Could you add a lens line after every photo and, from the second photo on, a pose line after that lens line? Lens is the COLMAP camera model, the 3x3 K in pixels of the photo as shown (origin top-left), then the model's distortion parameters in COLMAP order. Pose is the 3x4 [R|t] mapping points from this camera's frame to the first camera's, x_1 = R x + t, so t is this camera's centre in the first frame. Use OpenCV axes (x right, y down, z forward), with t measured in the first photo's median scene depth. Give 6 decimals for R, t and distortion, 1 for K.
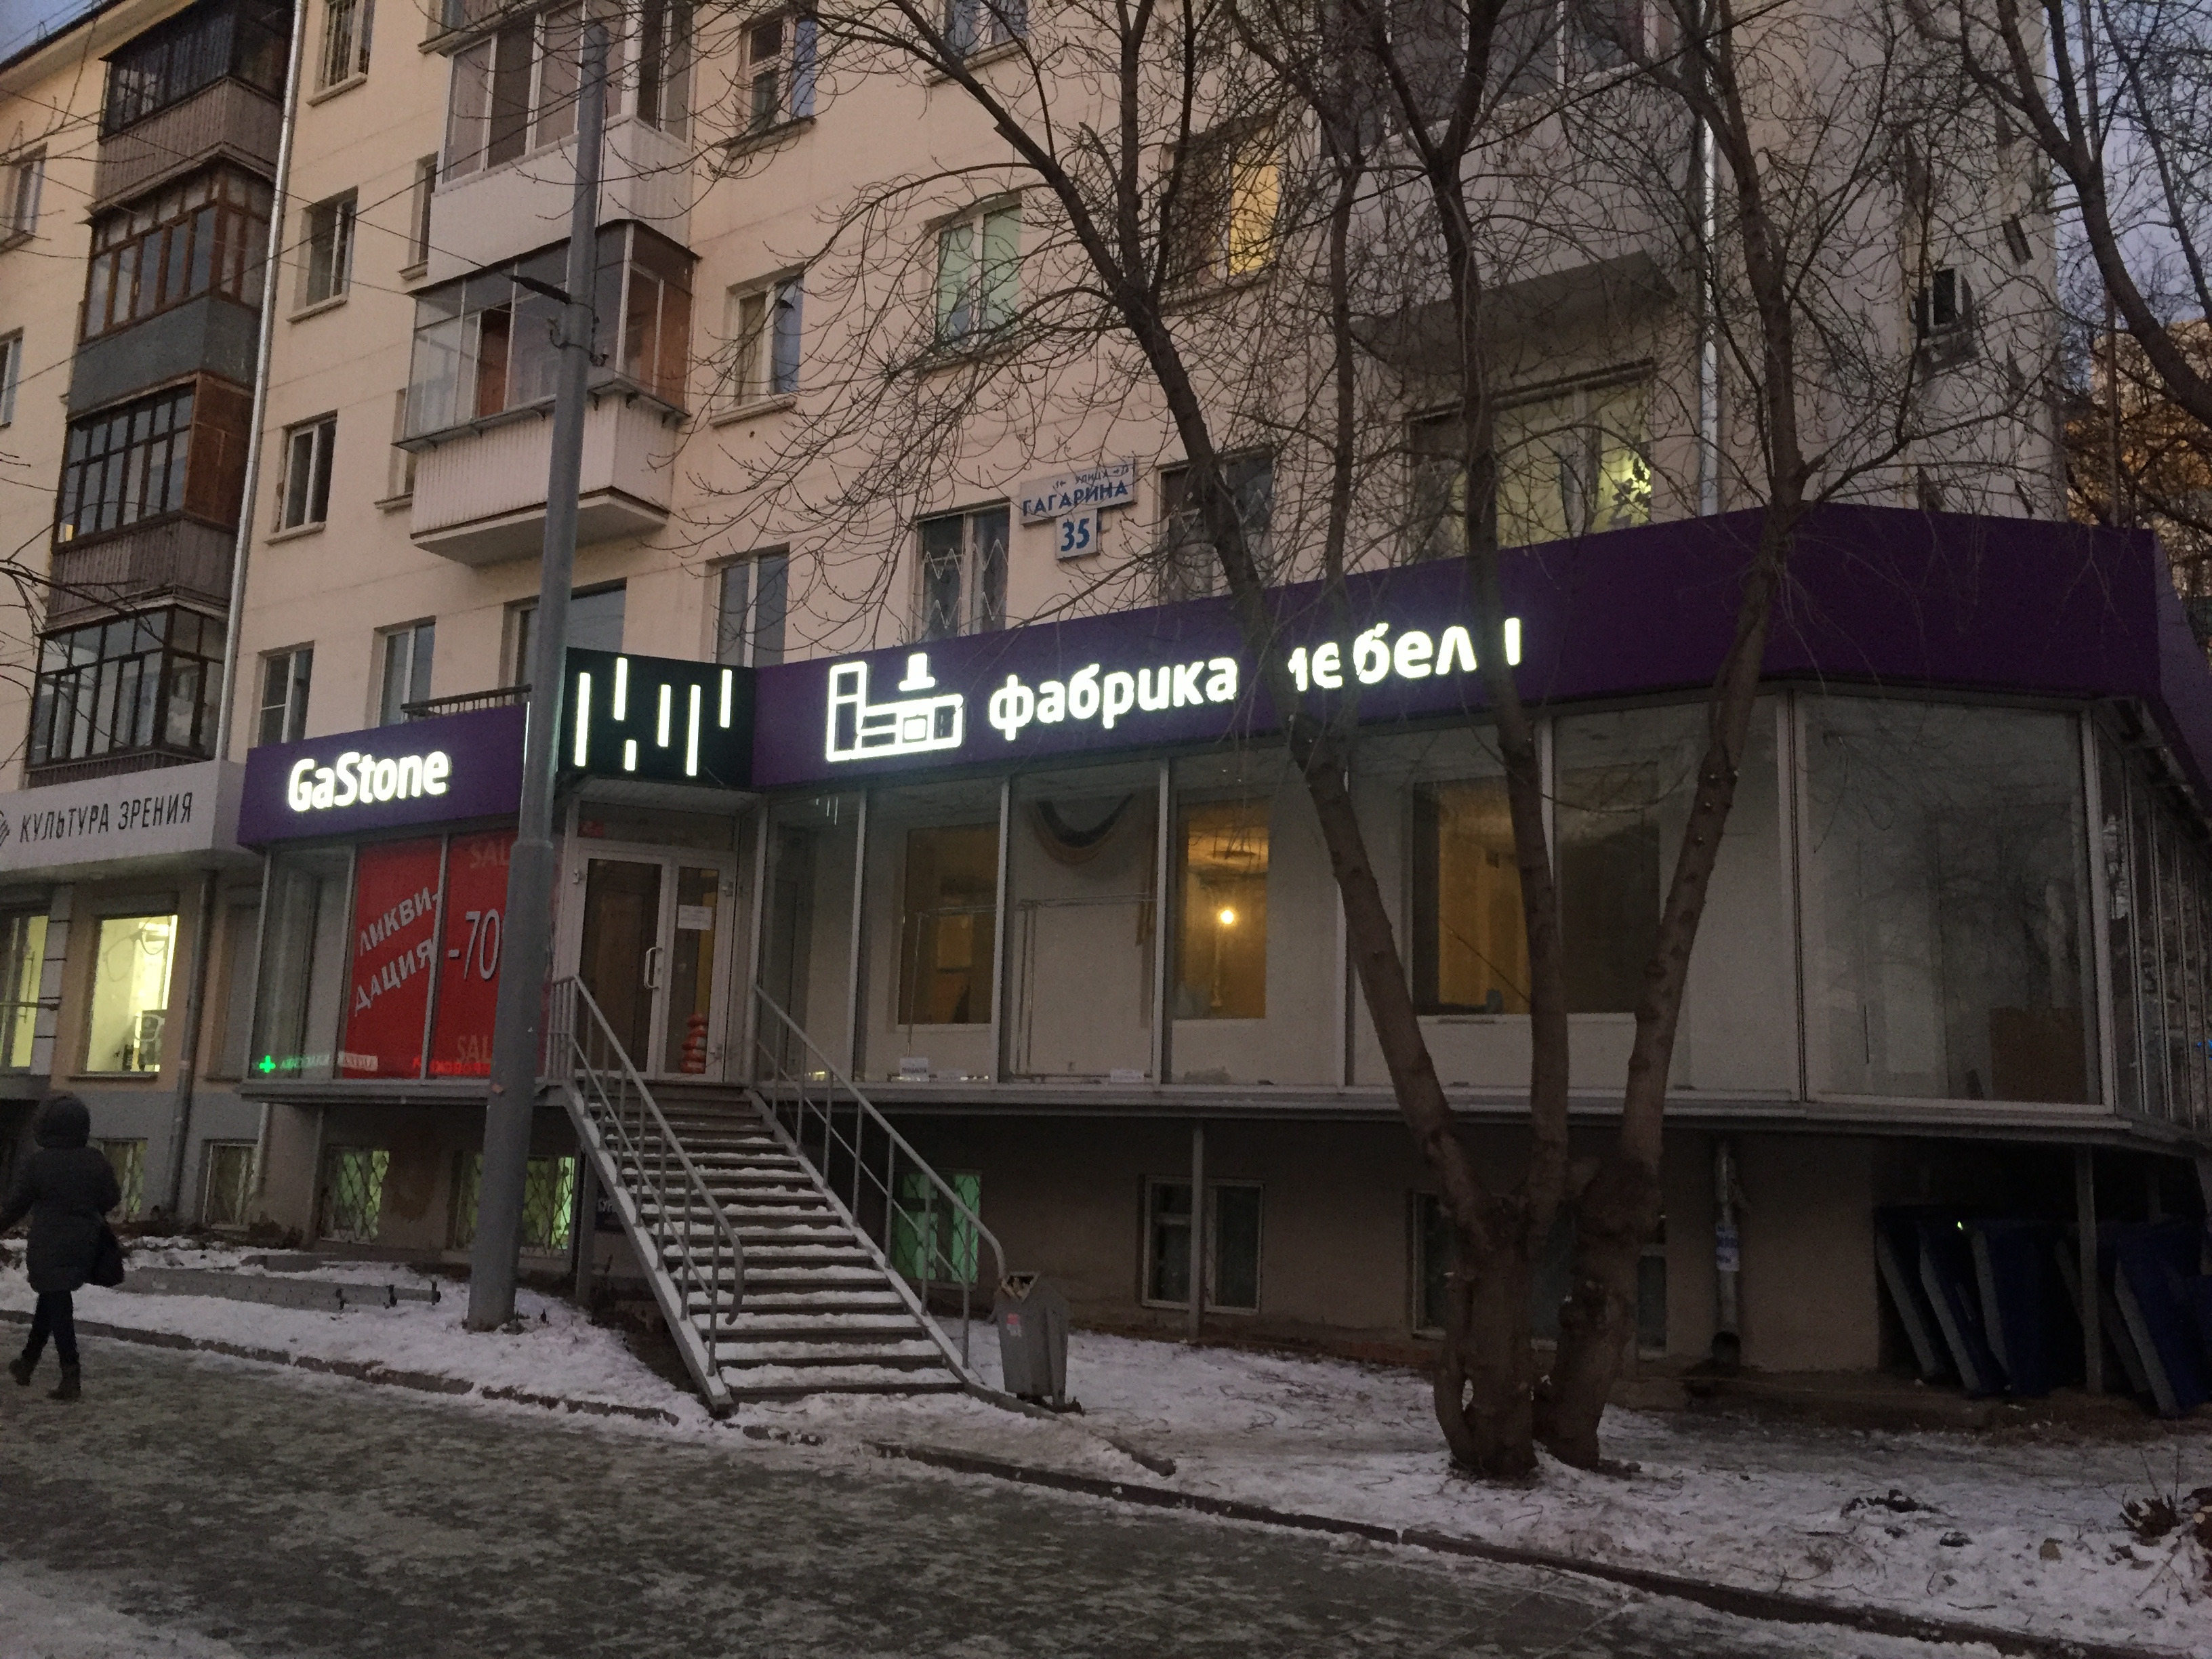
lens RADIAL K [[1826.1, 0, 1179.3], [0, 1826.1, 842.1], [0, 0, 1]] dist [-0.003695, -0.013445]
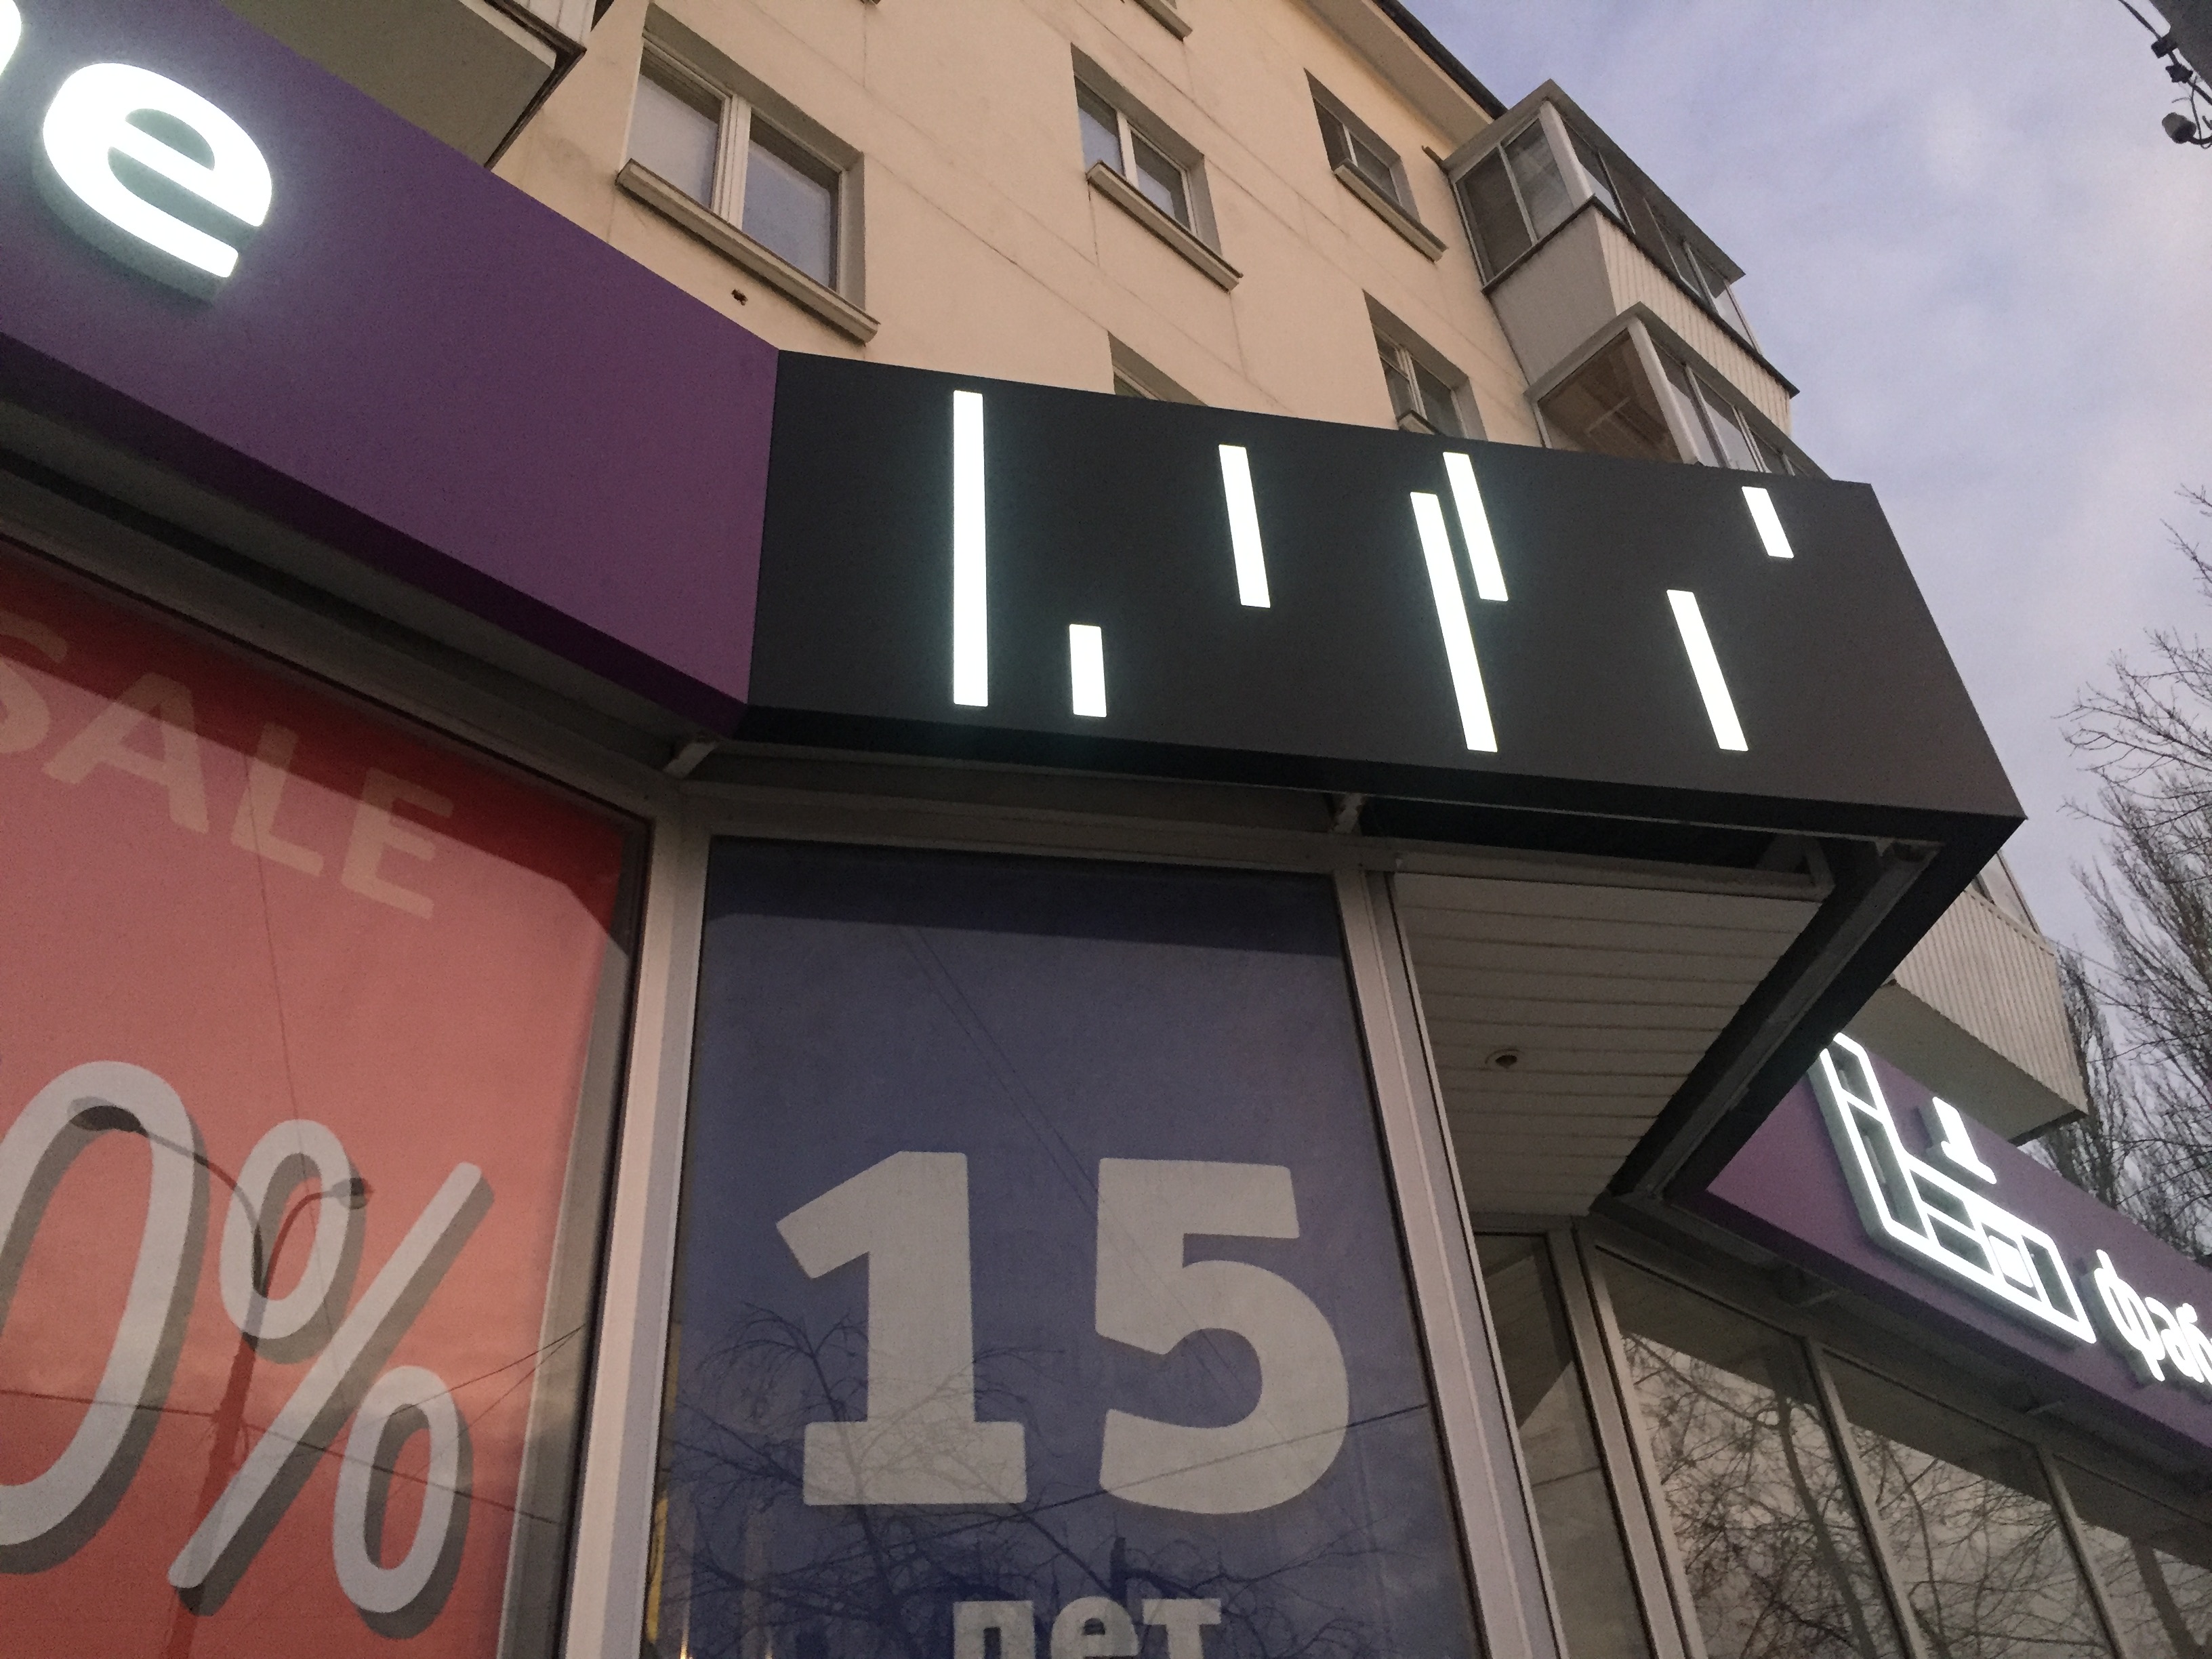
lens RADIAL K [[1865.8, 0, 1106.0], [0, 1865.8, 829.5], [0, 0, 1]] dist [0.027767, 0.000080]
pose [[0.275860, 0.584144, 0.763333, -0.515433], [-0.080705, 0.805419, -0.587185, 0.111484], [-0.957804, 0.100376, 0.269326, 0.943883]]
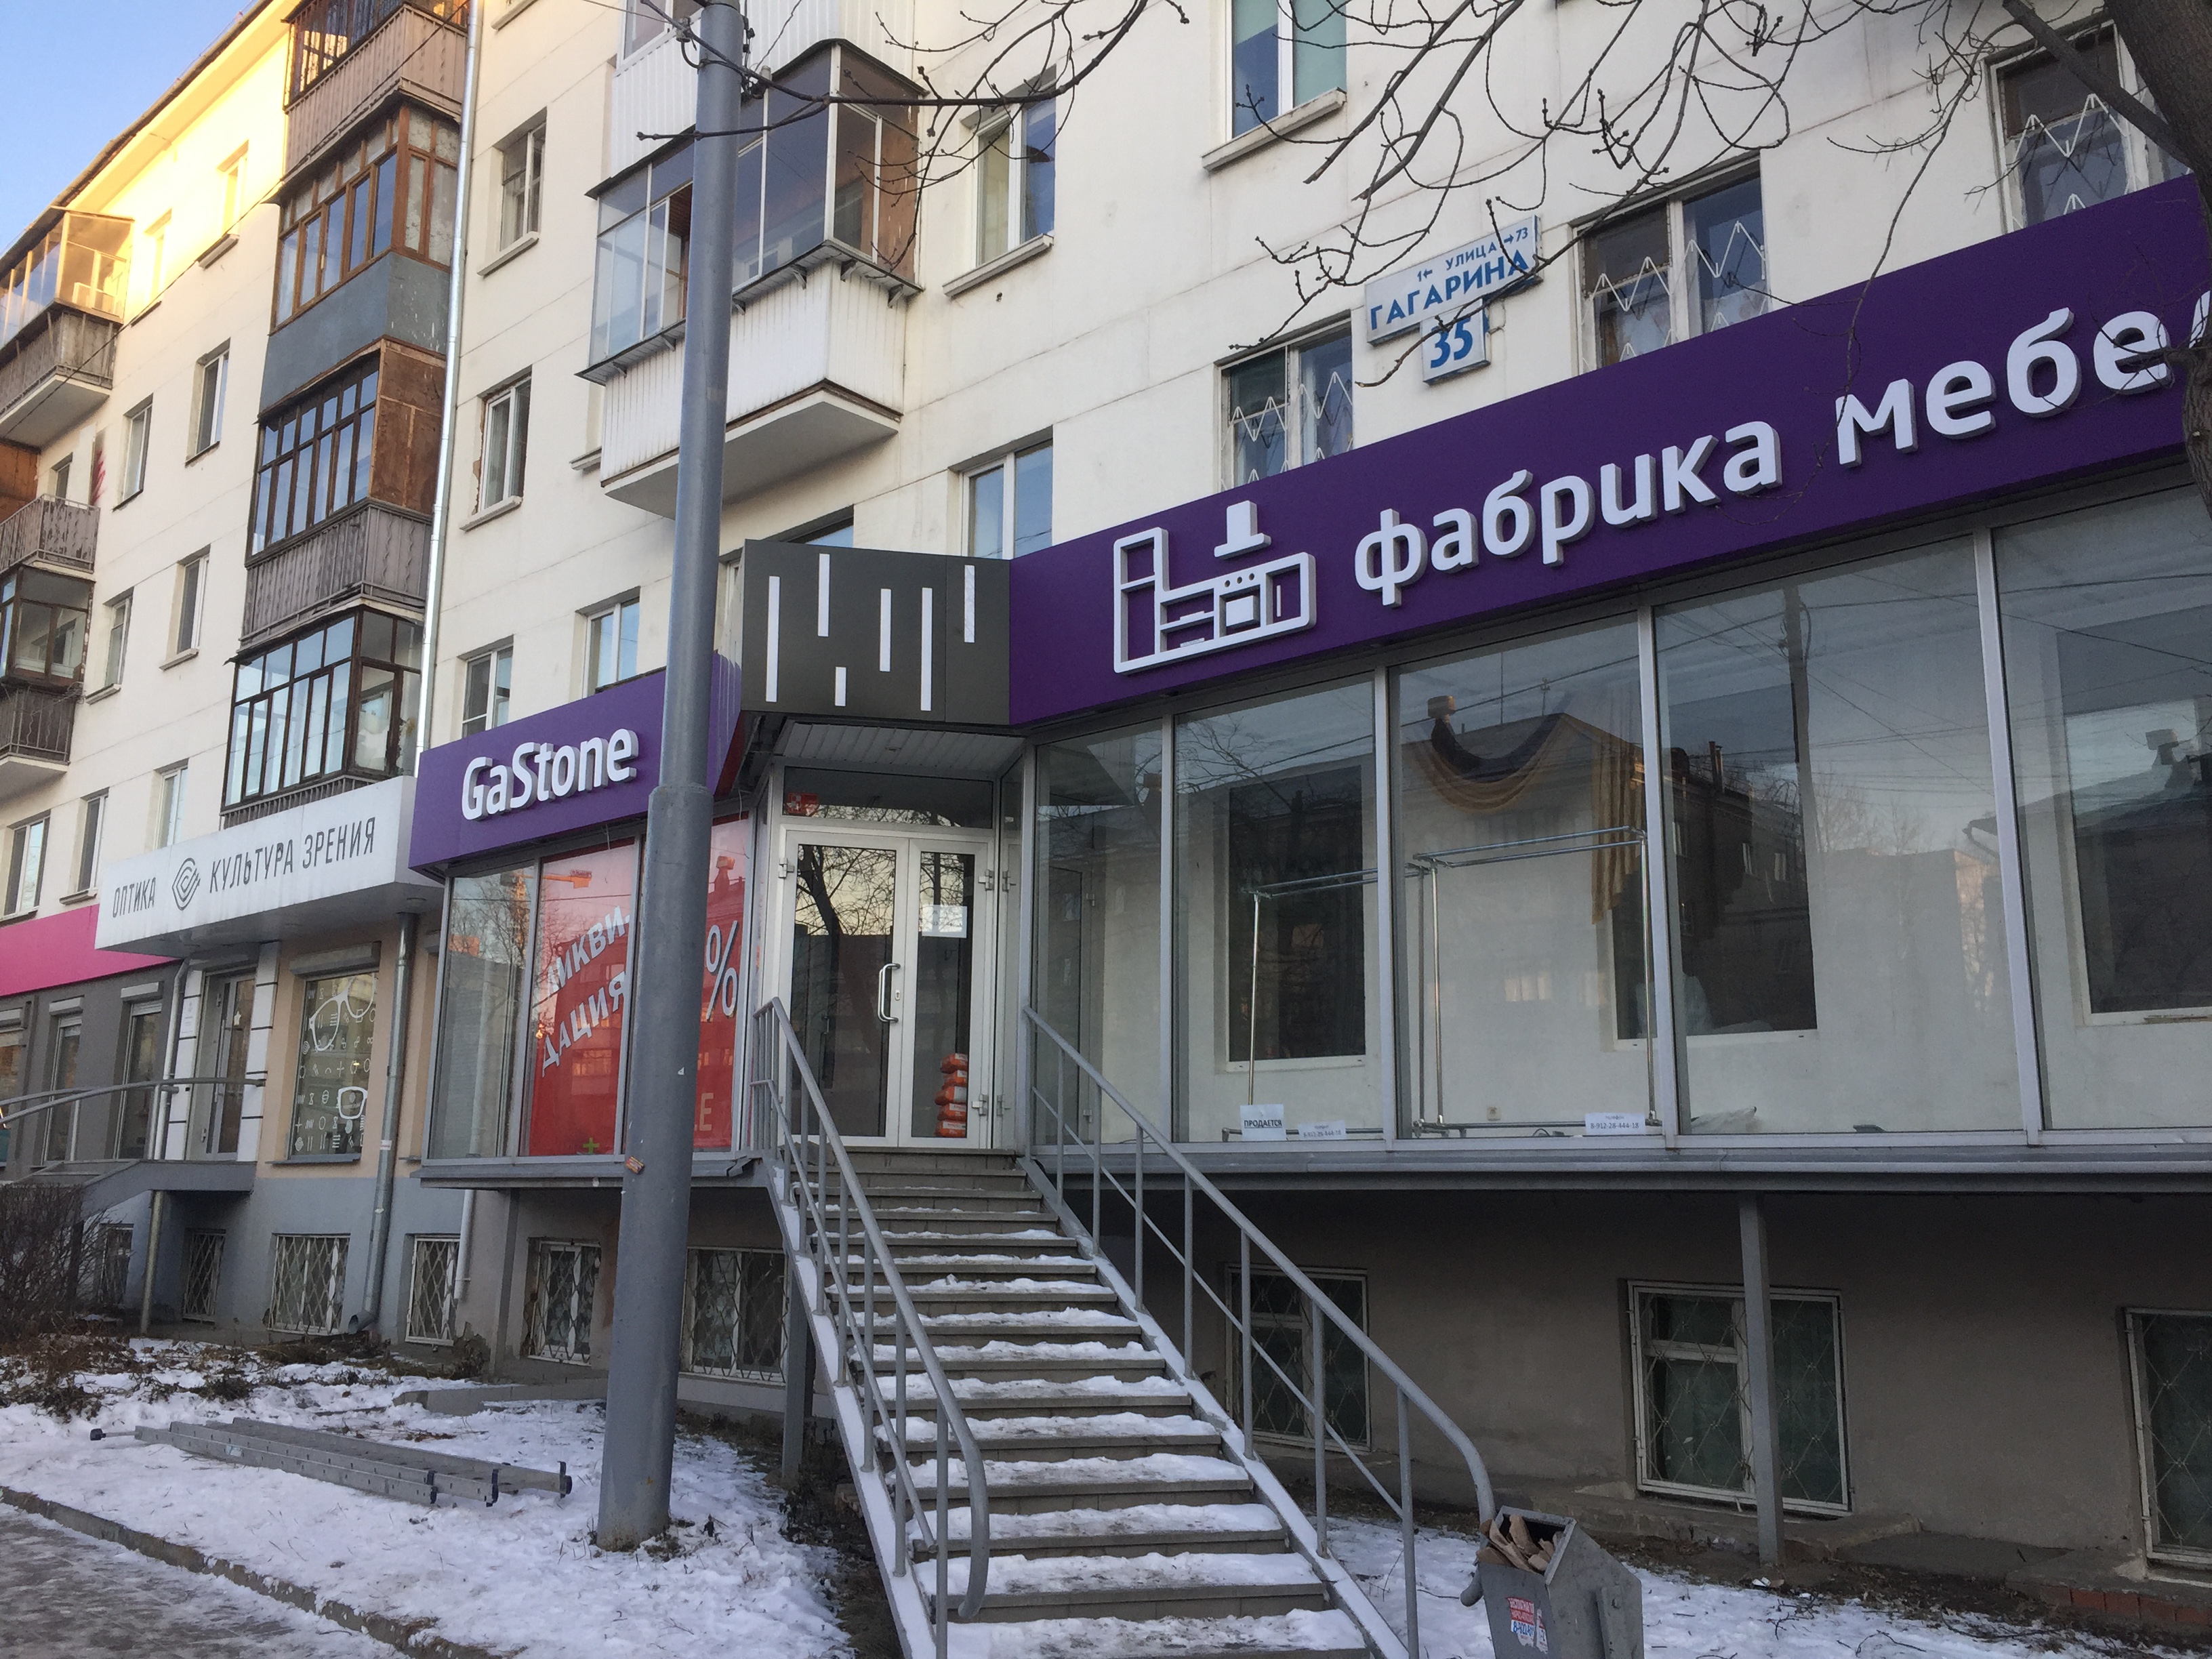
lens RADIAL K [[1865.8, 0, 1106.0], [0, 1865.8, 829.5], [0, 0, 1]] dist [0.027767, 0.000080]
pose [[0.978723, -0.054083, -0.197931, -0.054632], [0.046271, 0.997964, -0.043886, 0.040726], [0.199901, 0.033794, 0.979233, 0.286923]]
